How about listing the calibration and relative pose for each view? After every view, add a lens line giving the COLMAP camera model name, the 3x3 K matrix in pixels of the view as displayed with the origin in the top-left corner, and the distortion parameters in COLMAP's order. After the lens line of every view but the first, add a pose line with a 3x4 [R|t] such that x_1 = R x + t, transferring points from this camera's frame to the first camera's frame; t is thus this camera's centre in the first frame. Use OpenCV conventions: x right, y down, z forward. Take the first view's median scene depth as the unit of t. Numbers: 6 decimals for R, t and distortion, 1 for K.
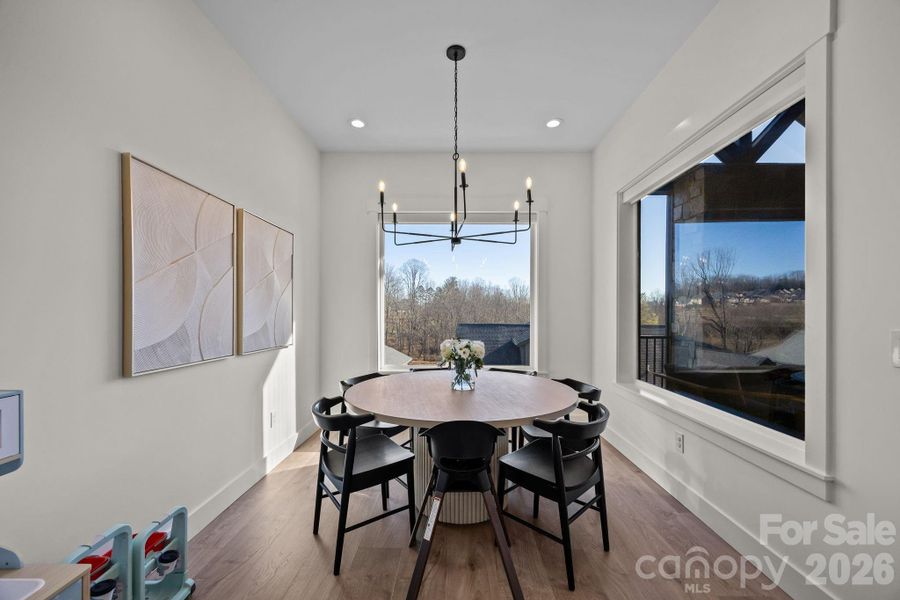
lens RADIAL K [[360.9, 0, 451.9], [0, 360.9, 312.3], [0, 0, 1]] dist [-0.000199, -0.000033]
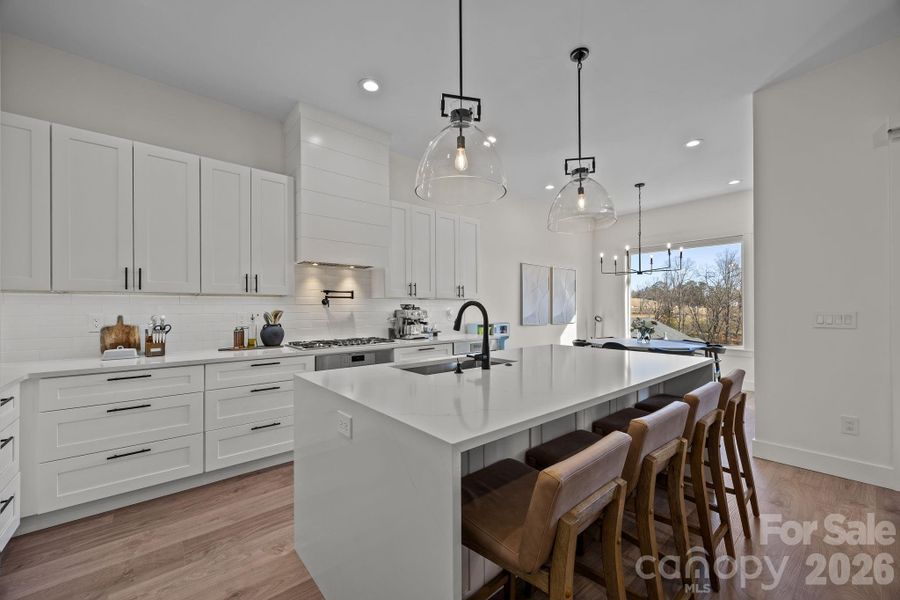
lens RADIAL K [[360.9, 0, 451.9], [0, 360.9, 312.3], [0, 0, 1]] dist [-0.000199, -0.000033]
pose [[0.672520, 0.004238, -0.740067, 0.853041], [0.002120, 0.999968, 0.007653, 0.015576], [0.740076, -0.006716, 0.672490, -1.281993]]
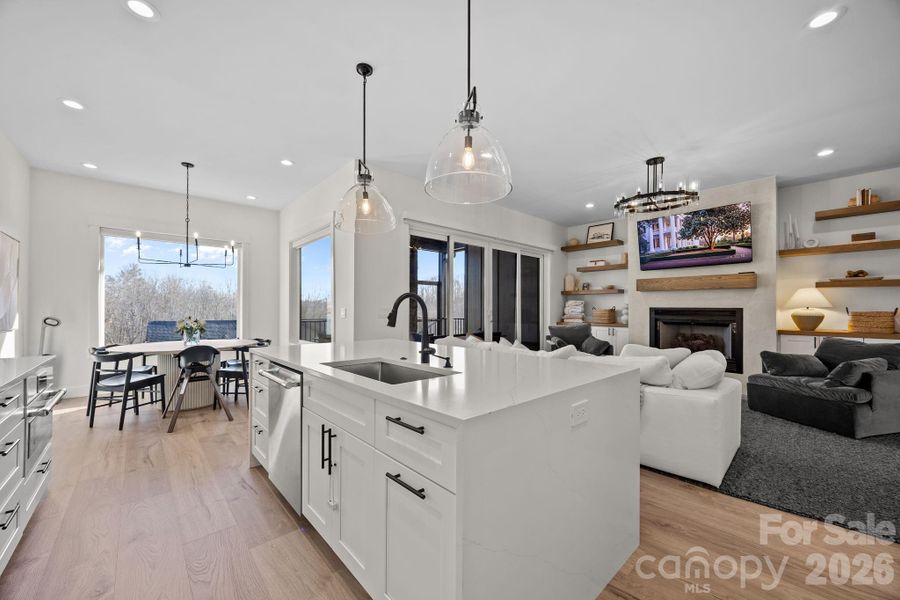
lens RADIAL K [[350.2, 0, 458.9], [0, 350.2, 305.3], [0, 0, 1]] dist [-0.000433, 0.000234]
pose [[0.727577, 0.003980, 0.686014, -0.211096], [0.002681, 0.999959, -0.008645, 0.027599], [-0.686020, 0.008129, 0.727537, -1.294849]]
